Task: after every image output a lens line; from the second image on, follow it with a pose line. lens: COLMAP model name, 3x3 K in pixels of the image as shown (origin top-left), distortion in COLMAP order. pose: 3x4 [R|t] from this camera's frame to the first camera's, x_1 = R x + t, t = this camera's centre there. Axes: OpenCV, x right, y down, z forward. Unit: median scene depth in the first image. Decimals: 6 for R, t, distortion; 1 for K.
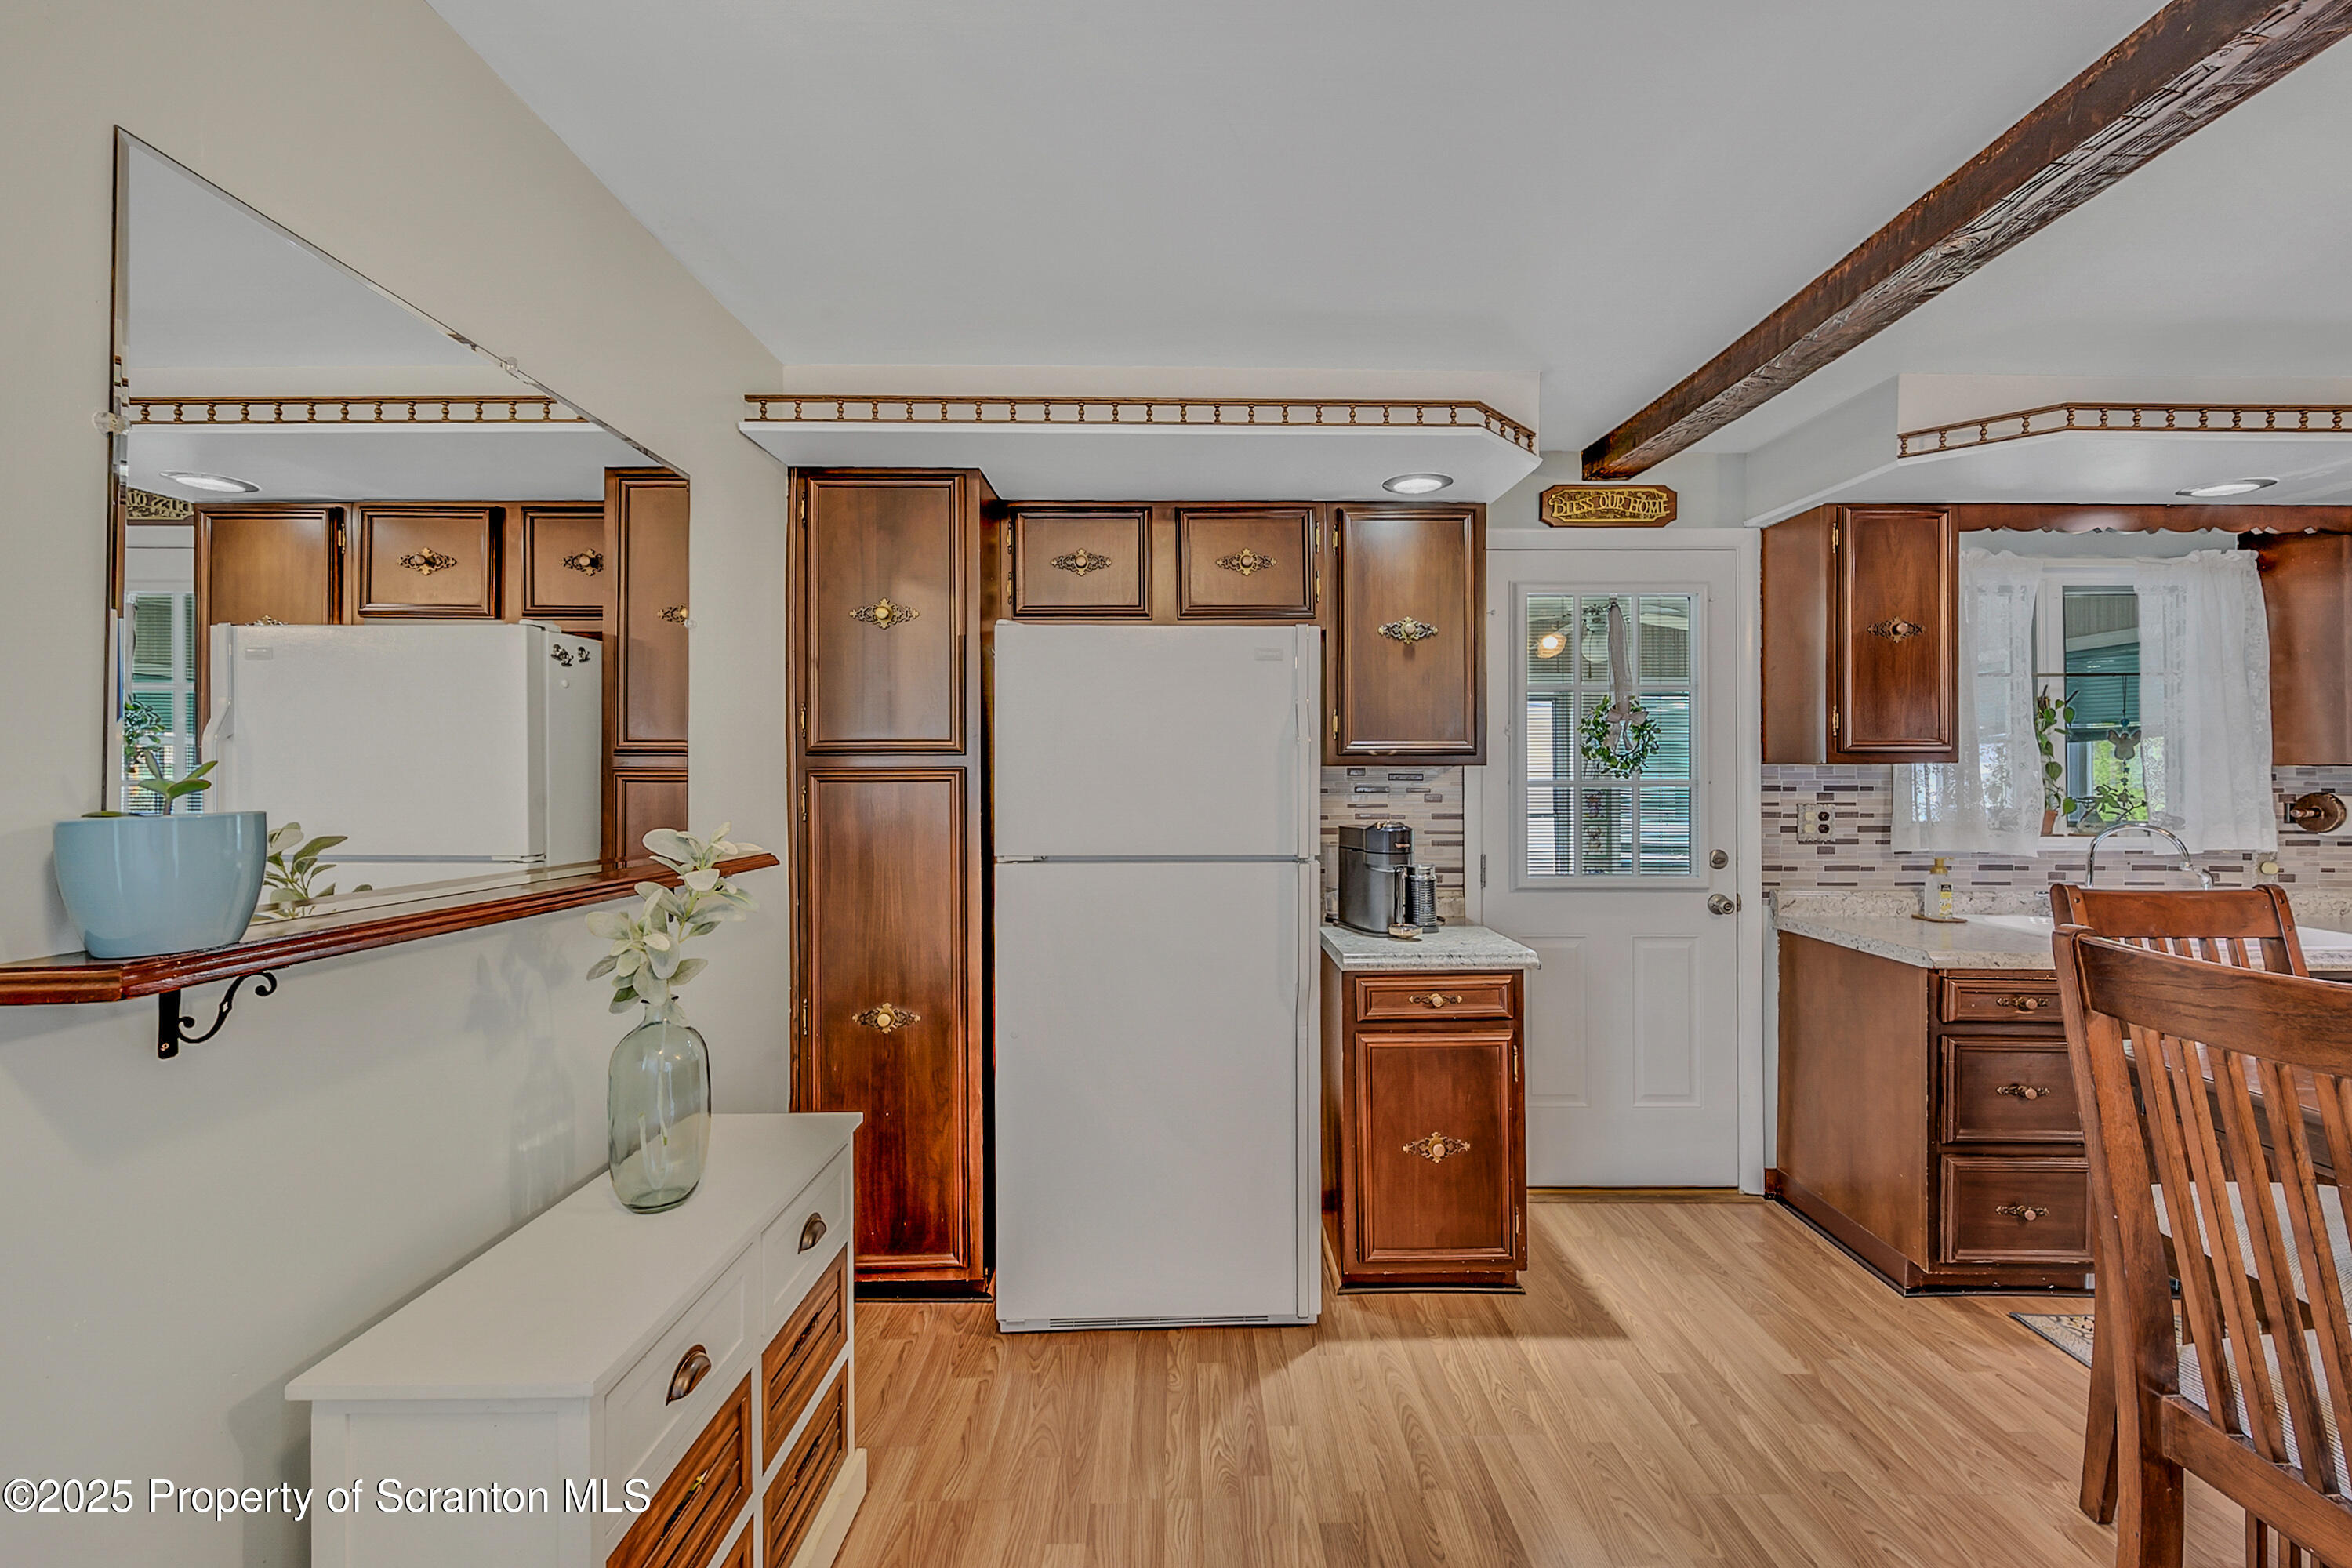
lens RADIAL K [[958.2, 0, 1189.8], [0, 958.2, 768.7], [0, 0, 1]] dist [0.000901, 0.000191]
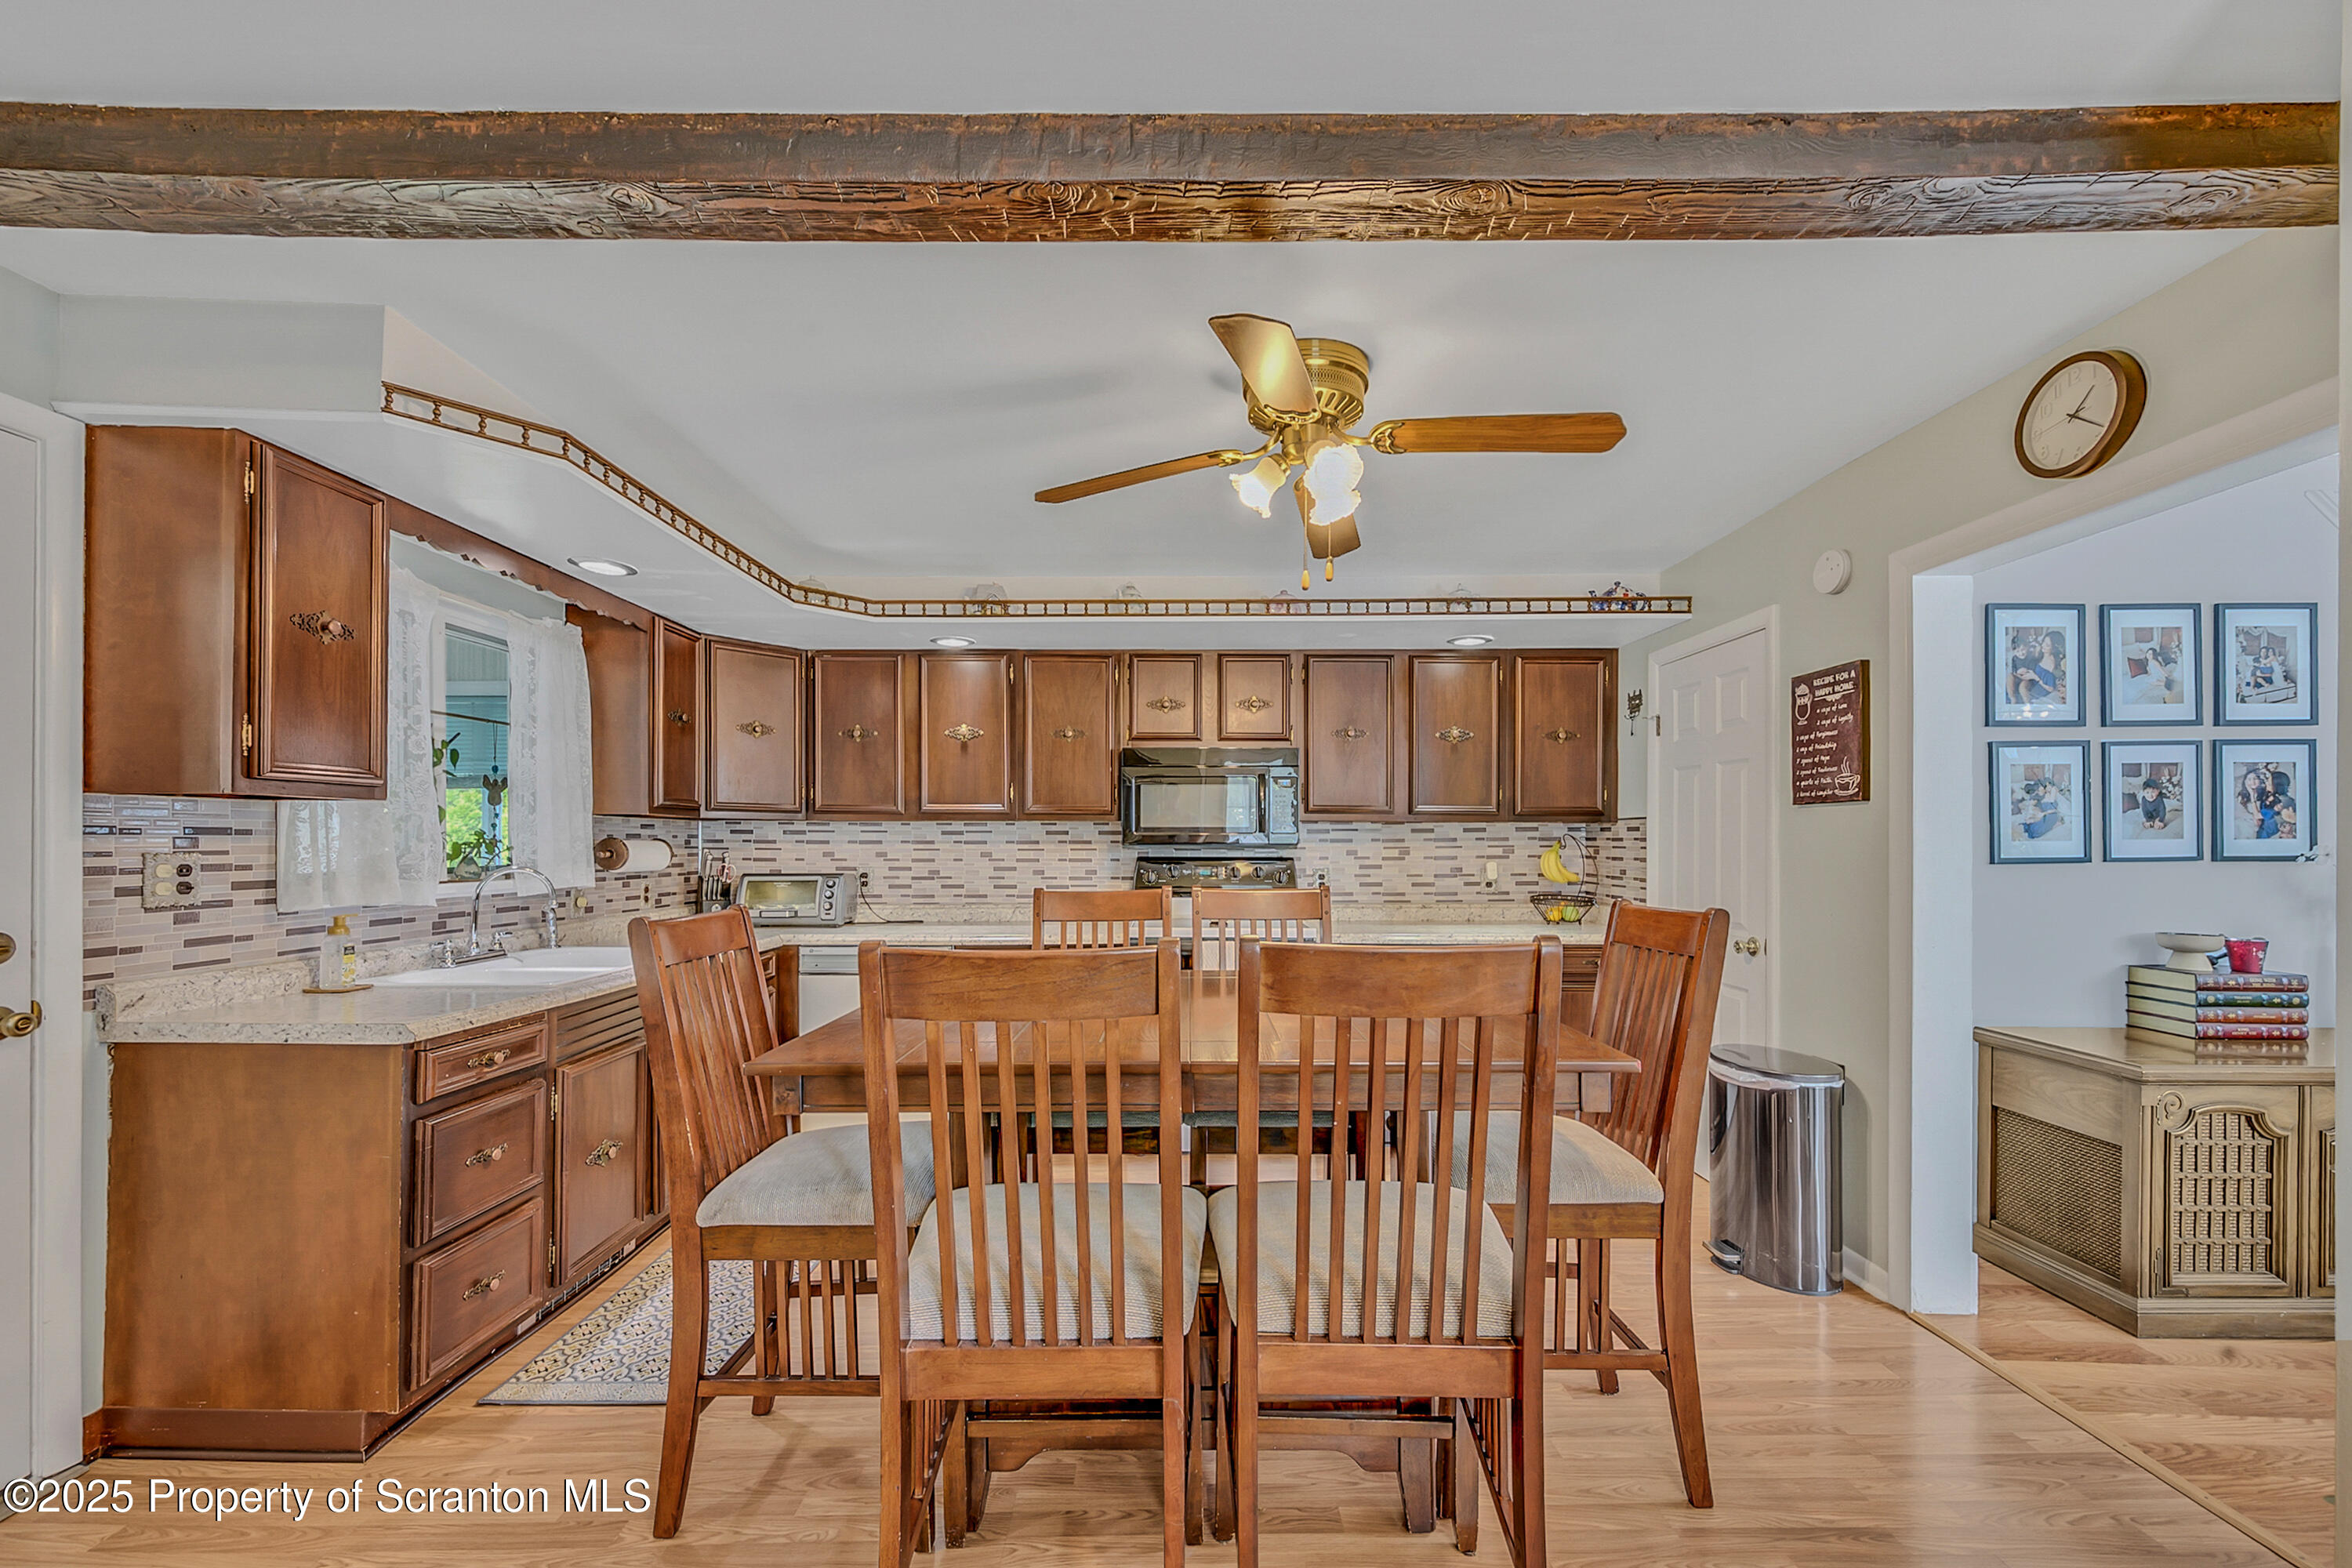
lens RADIAL K [[949.1, 0, 1183.0], [0, 949.1, 840.7], [0, 0, 1]] dist [-0.000493, -0.000023]
pose [[0.001467, -0.001334, 0.999998, -0.038691], [-0.008077, 0.999966, 0.001345, 0.021252], [-0.999966, -0.008079, 0.001456, 0.266472]]
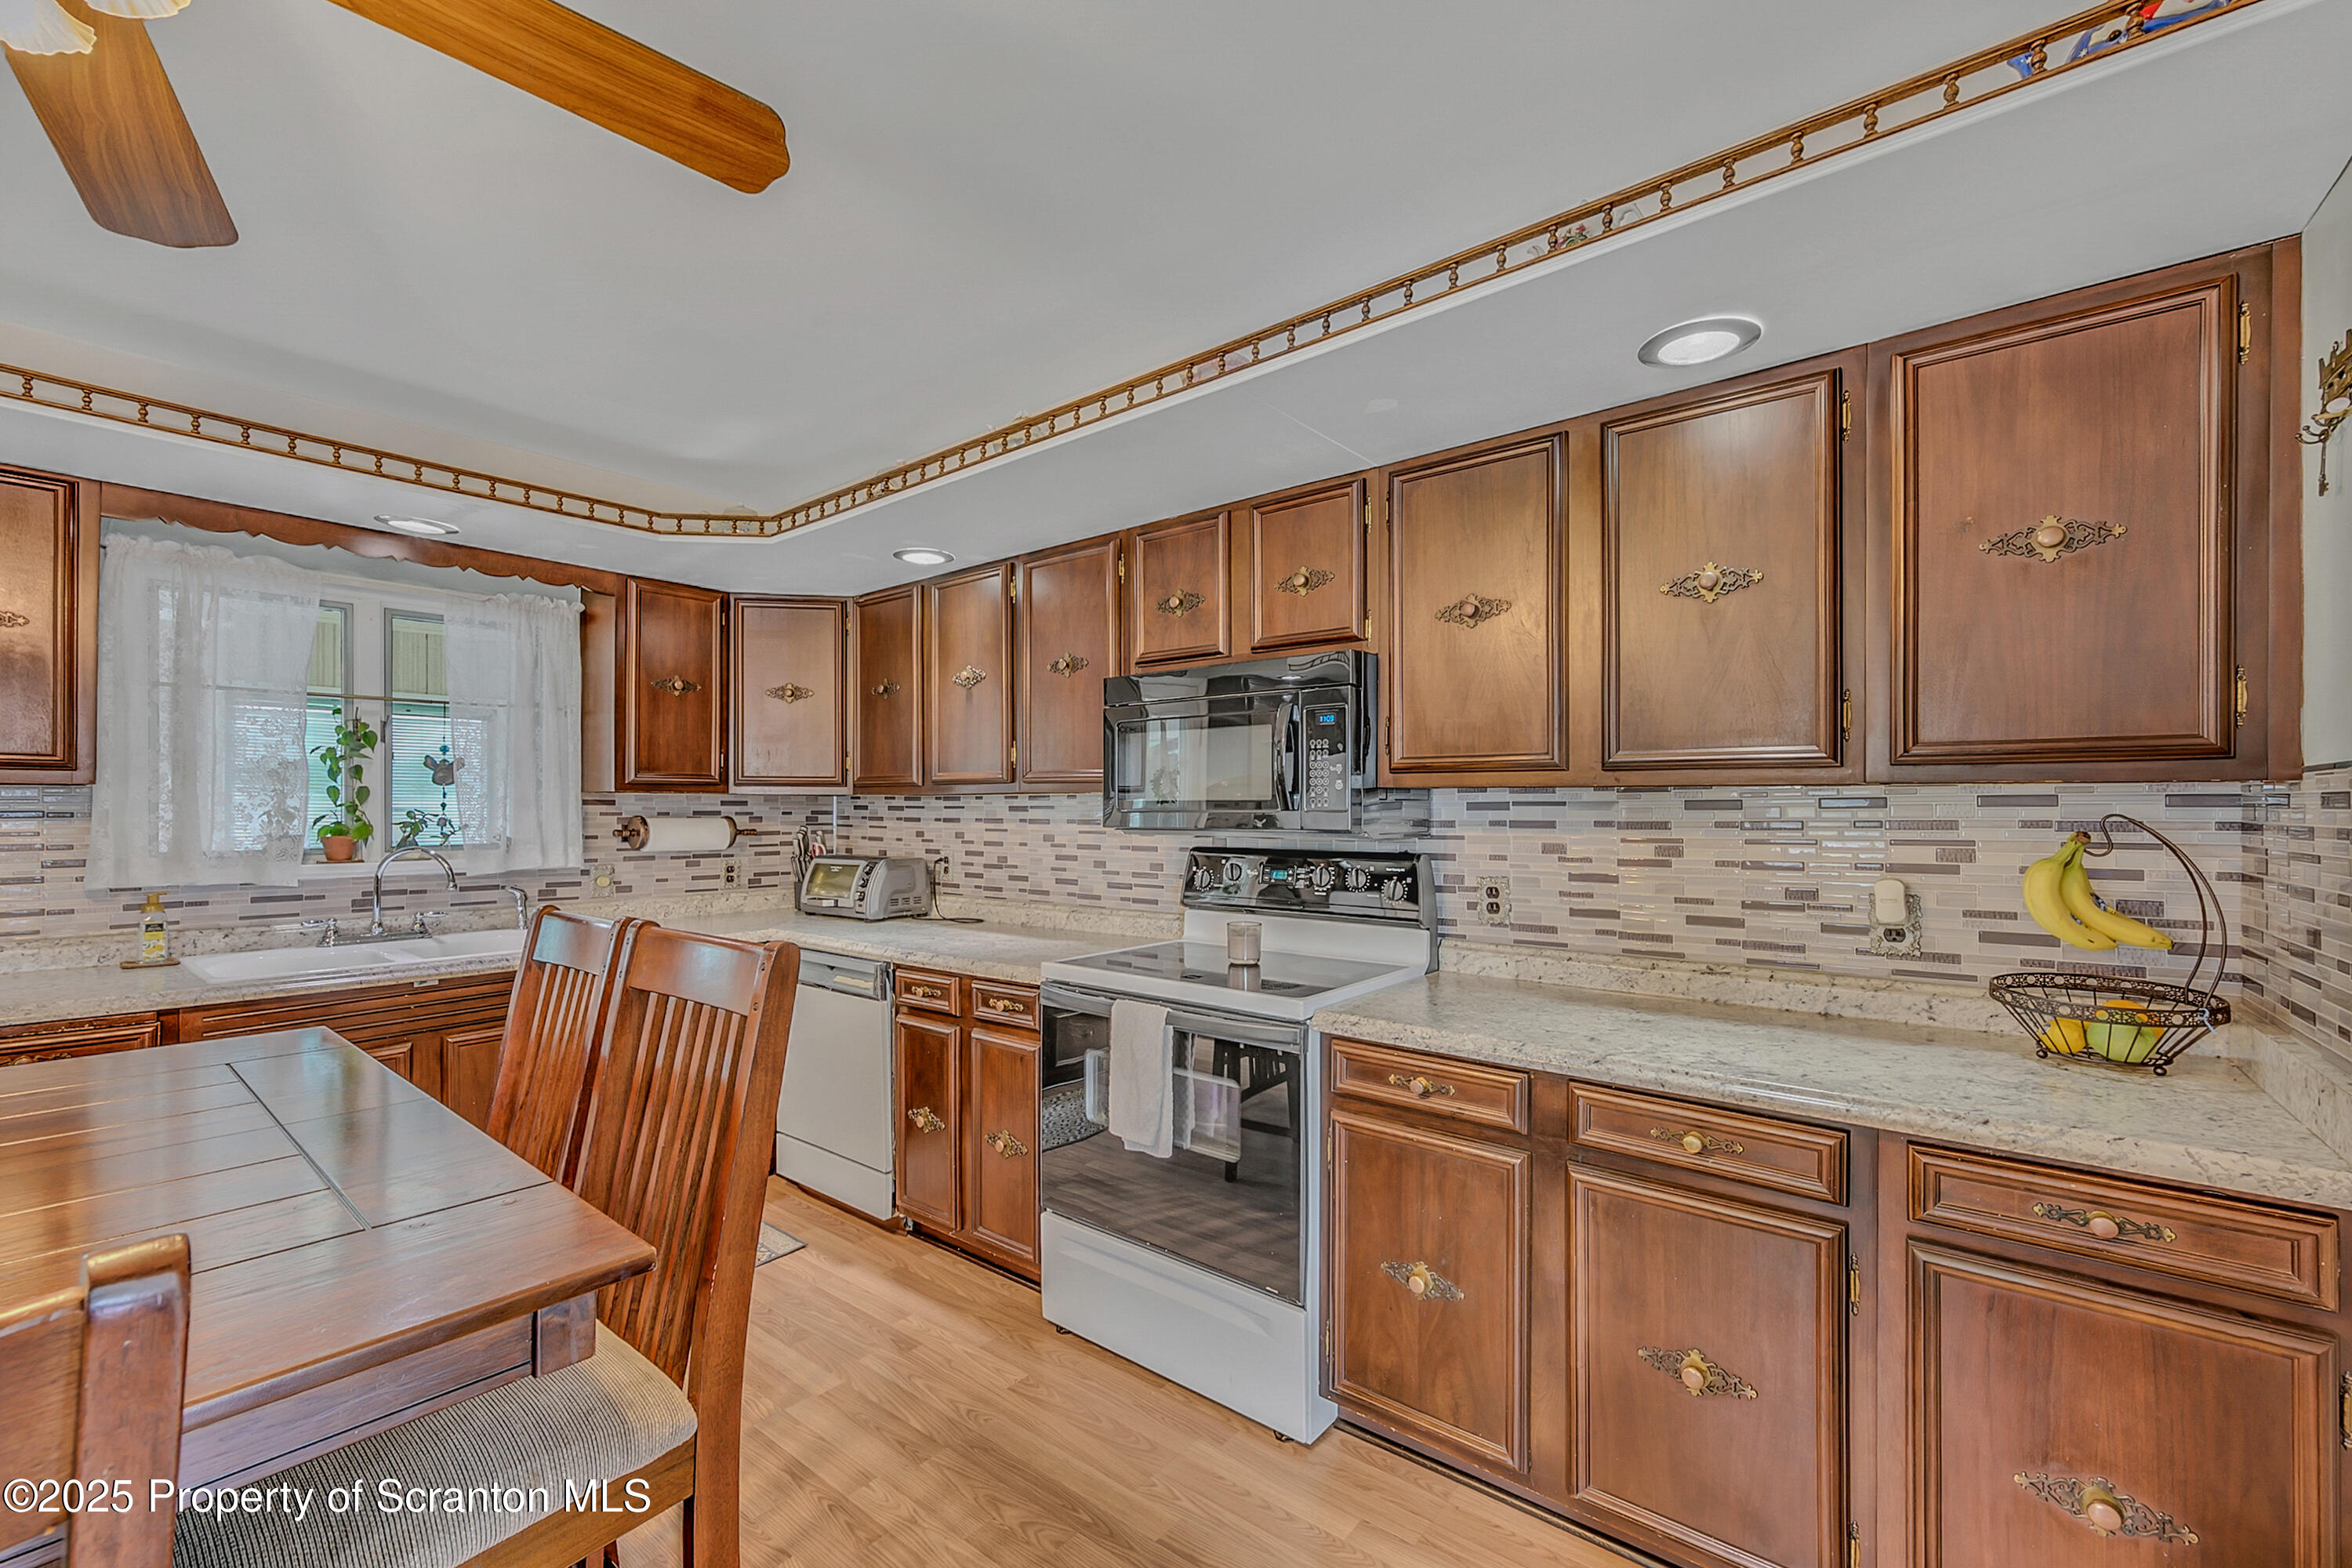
lens RADIAL K [[947.8, 0, 1200.3], [0, 947.8, 804.8], [0, 0, 1]] dist [0.001164, -0.000017]
pose [[0.637777, 0.001732, 0.770219, 0.719028], [-0.005896, 0.999979, 0.002633, 0.004327], [-0.770198, -0.006220, 0.637774, -0.281026]]
